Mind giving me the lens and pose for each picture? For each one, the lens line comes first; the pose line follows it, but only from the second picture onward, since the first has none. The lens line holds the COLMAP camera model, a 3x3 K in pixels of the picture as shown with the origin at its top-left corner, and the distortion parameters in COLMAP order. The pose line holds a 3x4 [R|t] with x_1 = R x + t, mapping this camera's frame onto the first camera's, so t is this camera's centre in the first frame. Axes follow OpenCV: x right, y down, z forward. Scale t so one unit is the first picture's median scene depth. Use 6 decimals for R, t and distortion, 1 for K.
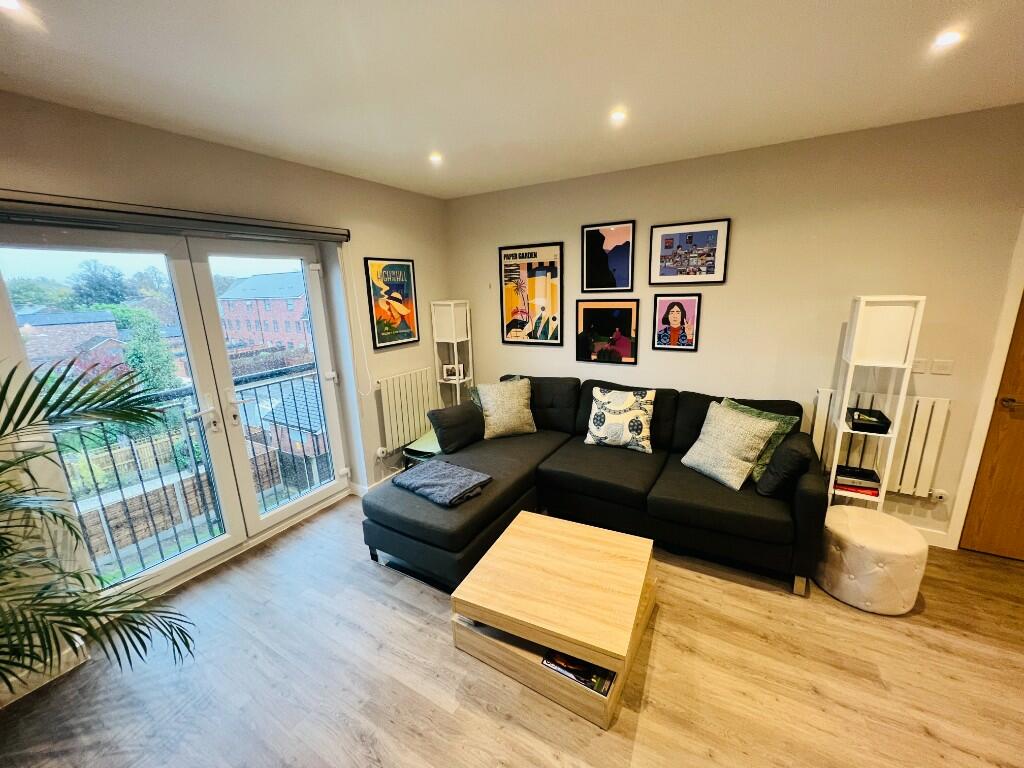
lens RADIAL K [[408.9, 0, 511.3], [0, 408.9, 385.2], [0, 0, 1]] dist [-0.006347, 0.000474]
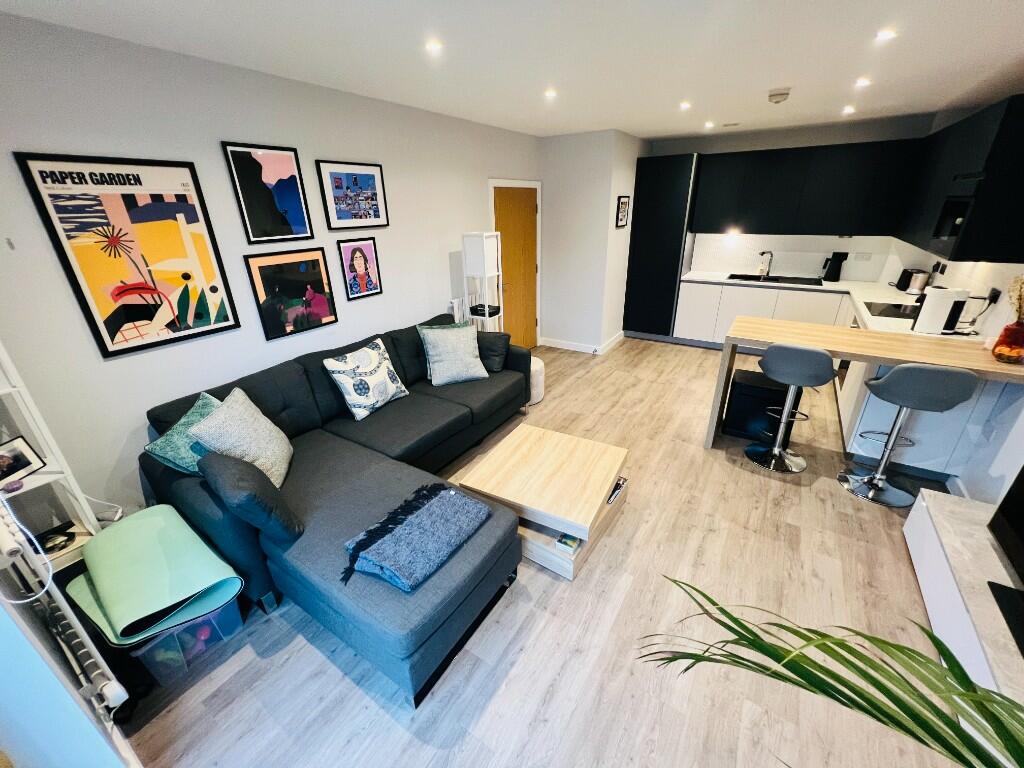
lens RADIAL K [[408.9, 0, 513.4], [0, 408.9, 385.3], [0, 0, 1]] dist [-0.006347, 0.000474]
pose [[0.042890, -0.375991, 0.925630, -0.575318], [0.252992, 0.900373, 0.354009, -0.147777], [-0.966517, 0.218994, 0.133740, 0.543107]]
